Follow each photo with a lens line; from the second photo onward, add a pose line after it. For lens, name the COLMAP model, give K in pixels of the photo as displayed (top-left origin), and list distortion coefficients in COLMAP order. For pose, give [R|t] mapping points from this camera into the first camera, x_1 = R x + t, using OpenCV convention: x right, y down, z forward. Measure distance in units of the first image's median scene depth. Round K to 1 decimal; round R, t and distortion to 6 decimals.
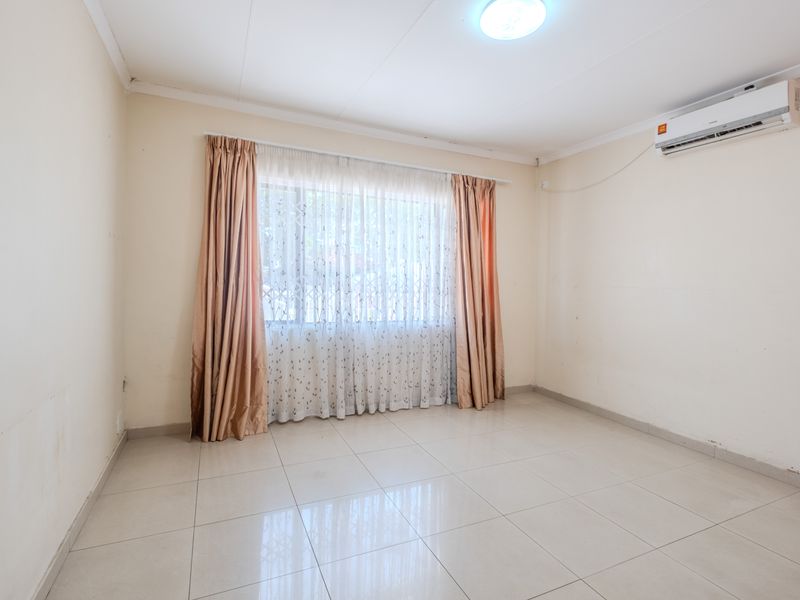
lens RADIAL K [[398.4, 0, 394.0], [0, 398.4, 288.4], [0, 0, 1]] dist [0.003229, -0.000926]
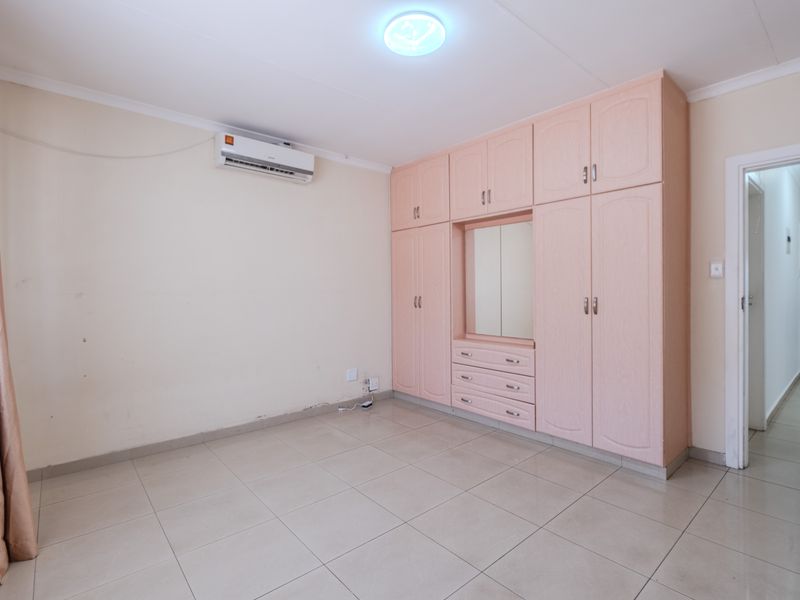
lens RADIAL K [[398.4, 0, 394.0], [0, 398.4, 288.4], [0, 0, 1]] dist [0.003229, -0.000926]
pose [[-0.275597, -0.010728, 0.961213, -0.475835], [0.021963, 0.999606, 0.017454, -0.020222], [-0.961022, 0.025922, -0.275253, 0.922107]]
